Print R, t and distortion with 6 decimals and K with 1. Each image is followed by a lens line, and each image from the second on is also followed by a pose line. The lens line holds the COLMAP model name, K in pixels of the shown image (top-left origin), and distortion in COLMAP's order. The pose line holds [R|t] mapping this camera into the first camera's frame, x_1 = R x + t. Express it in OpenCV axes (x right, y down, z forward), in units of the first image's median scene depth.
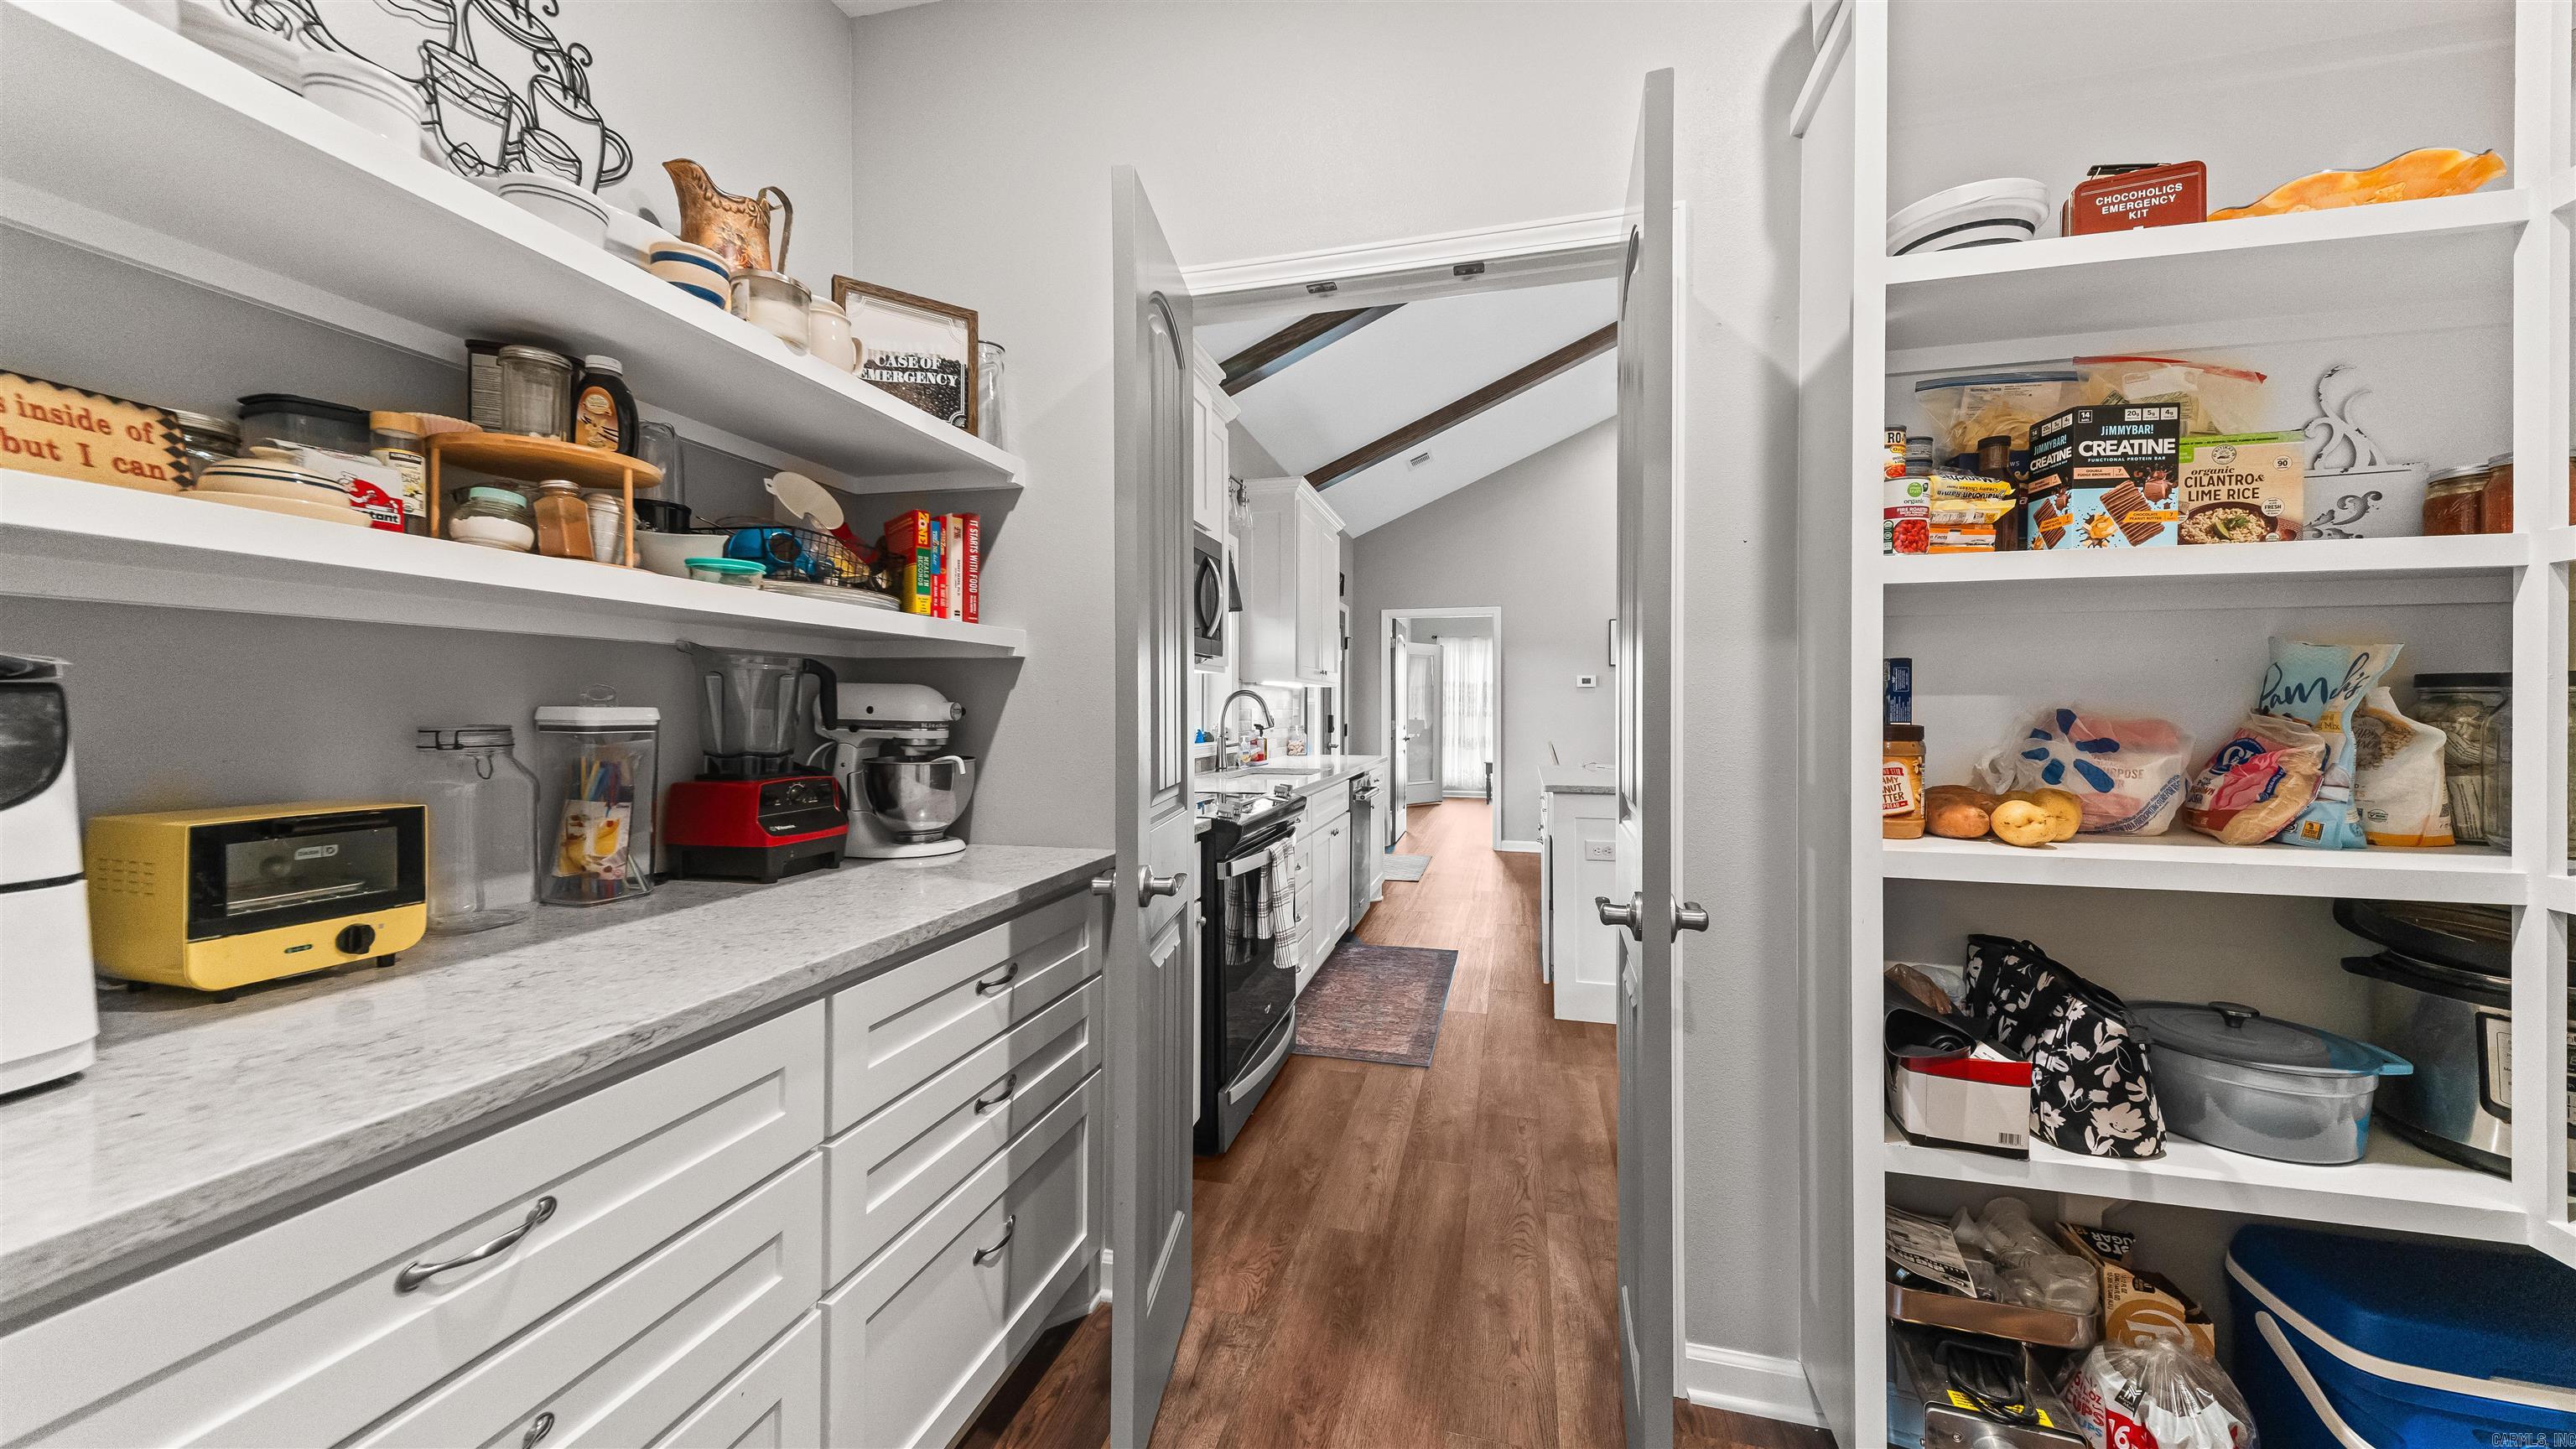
lens RADIAL K [[889.9, 0, 1291.8], [0, 889.9, 724.1], [0, 0, 1]] dist [0.033507, -0.010115]
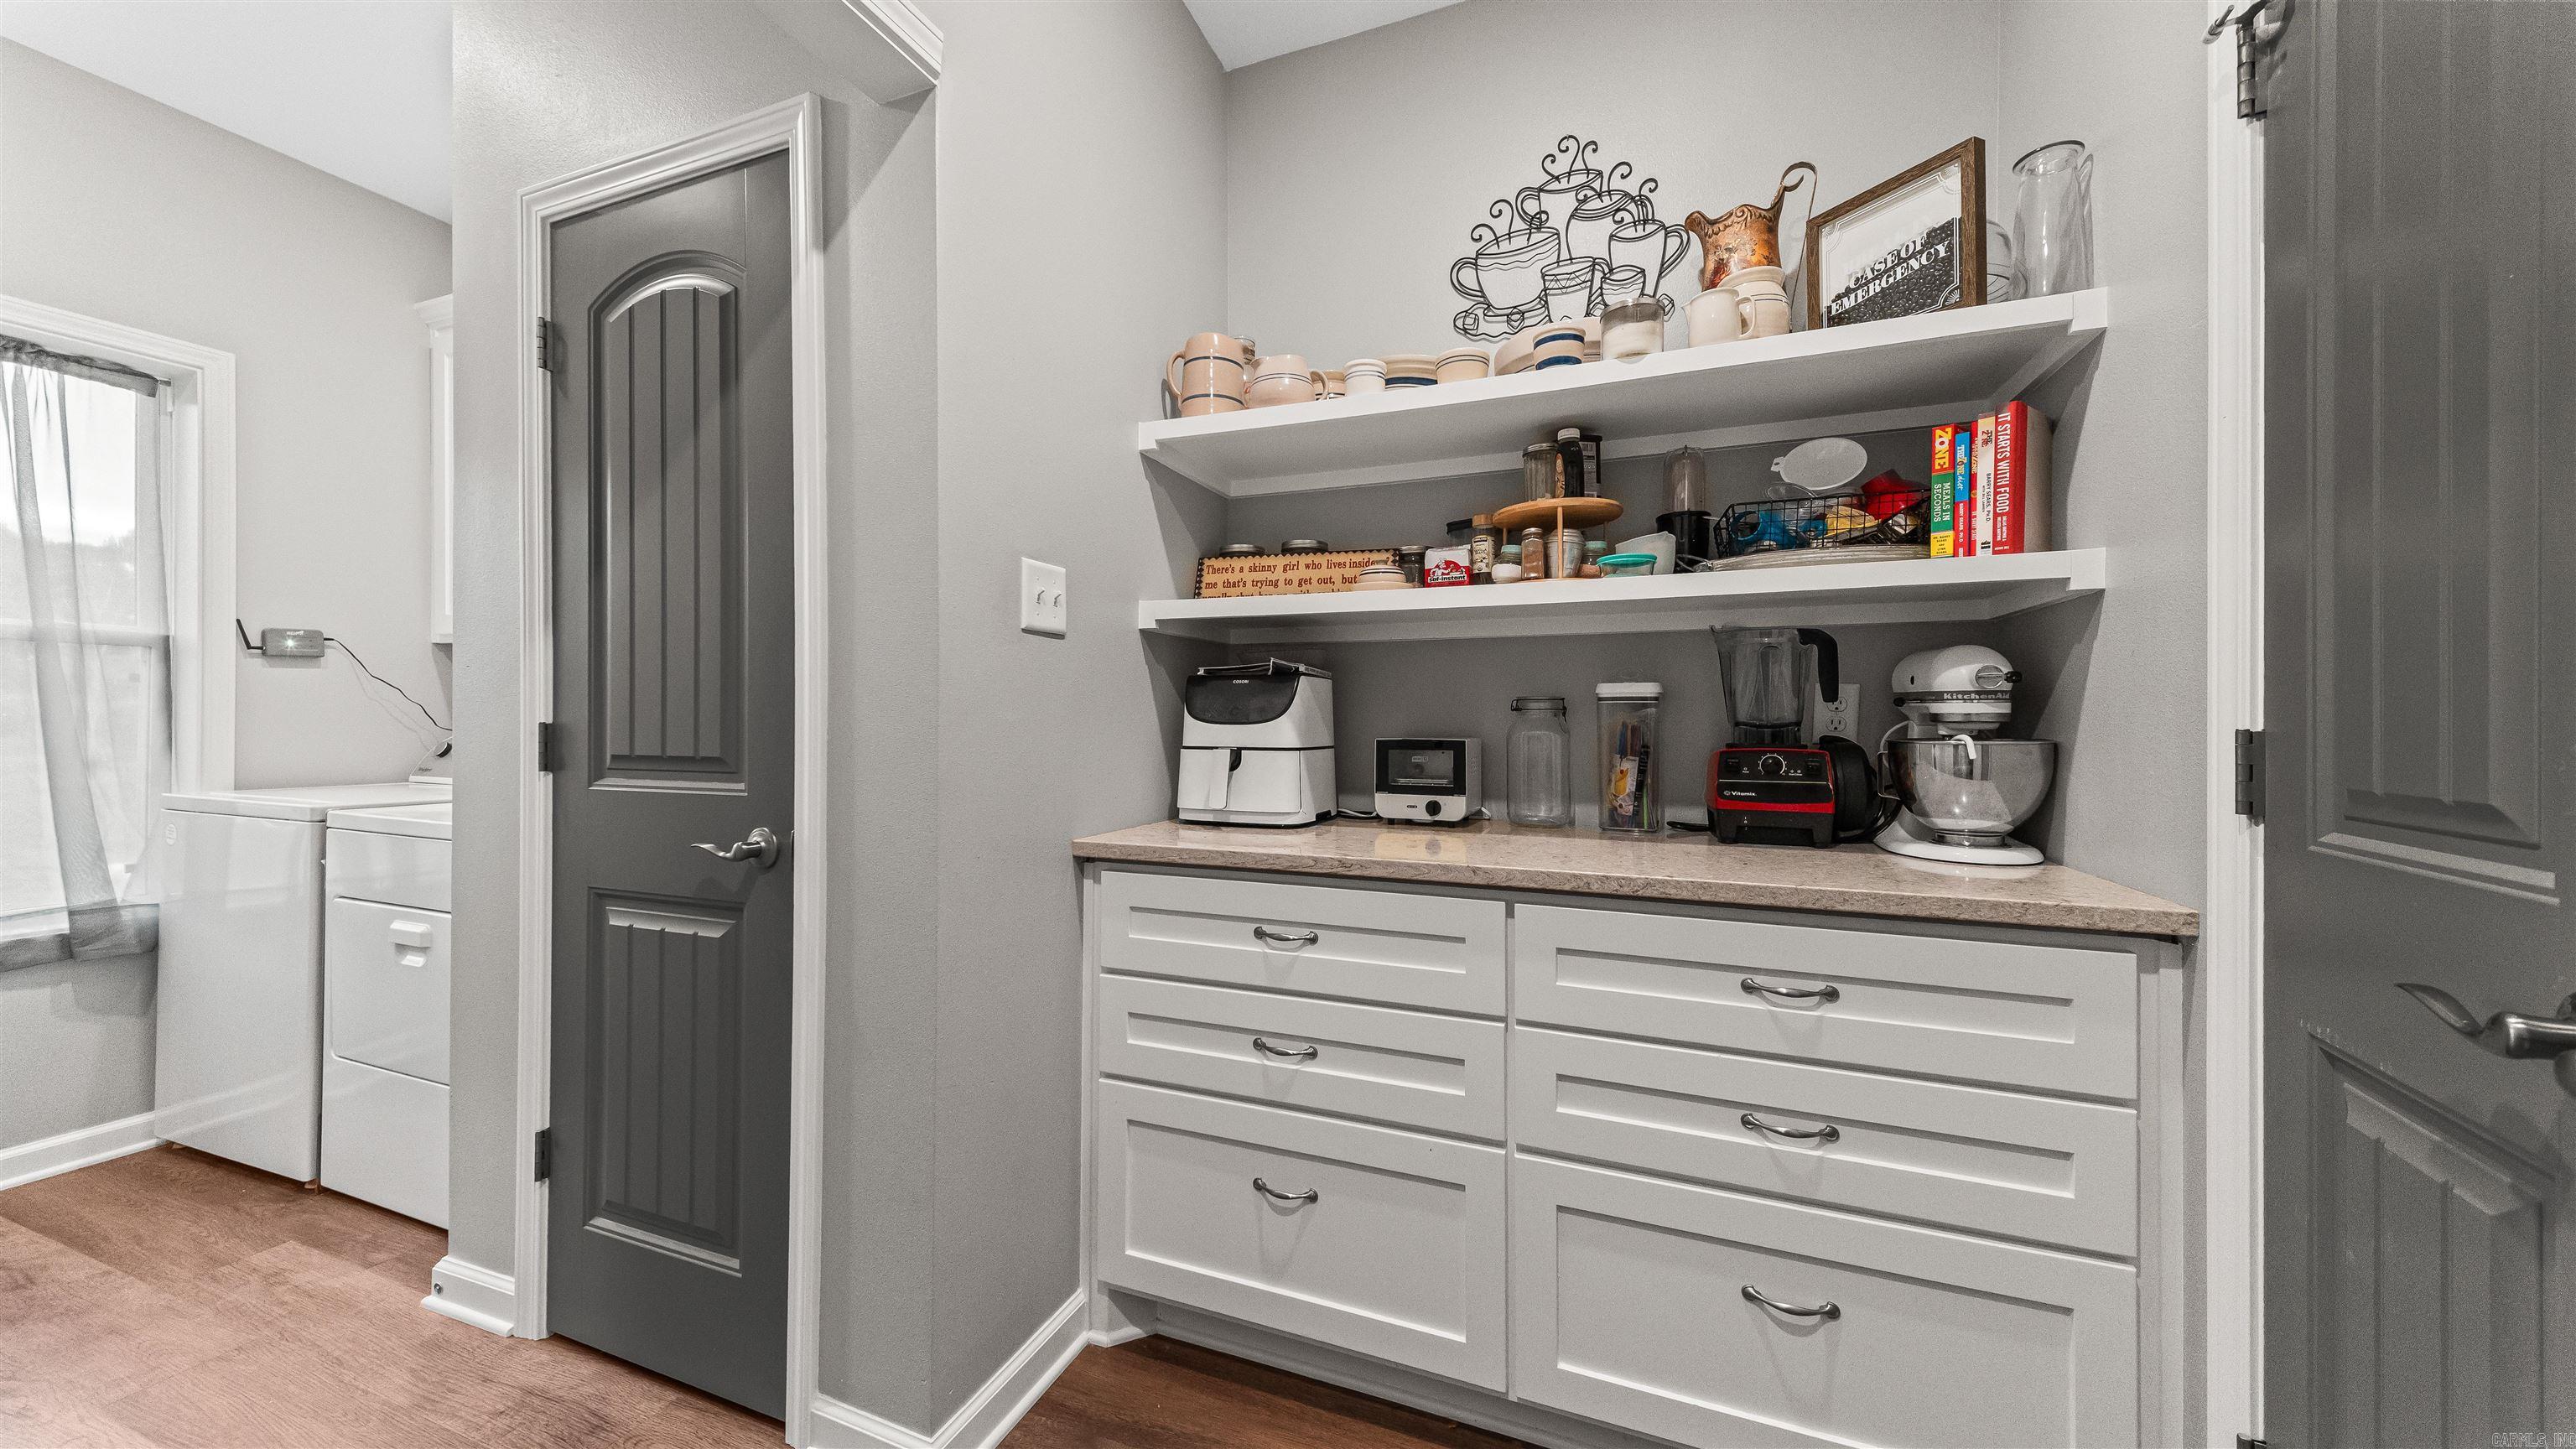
lens RADIAL K [[902.3, 0, 1287.6], [0, 902.3, 741.0], [0, 0, 1]] dist [0.022879, -0.006762]
pose [[-0.133649, 0.016653, -0.990889, 0.565183], [-0.021147, 0.999583, 0.019651, 0.045516], [0.990803, 0.023581, -0.133241, 0.635491]]
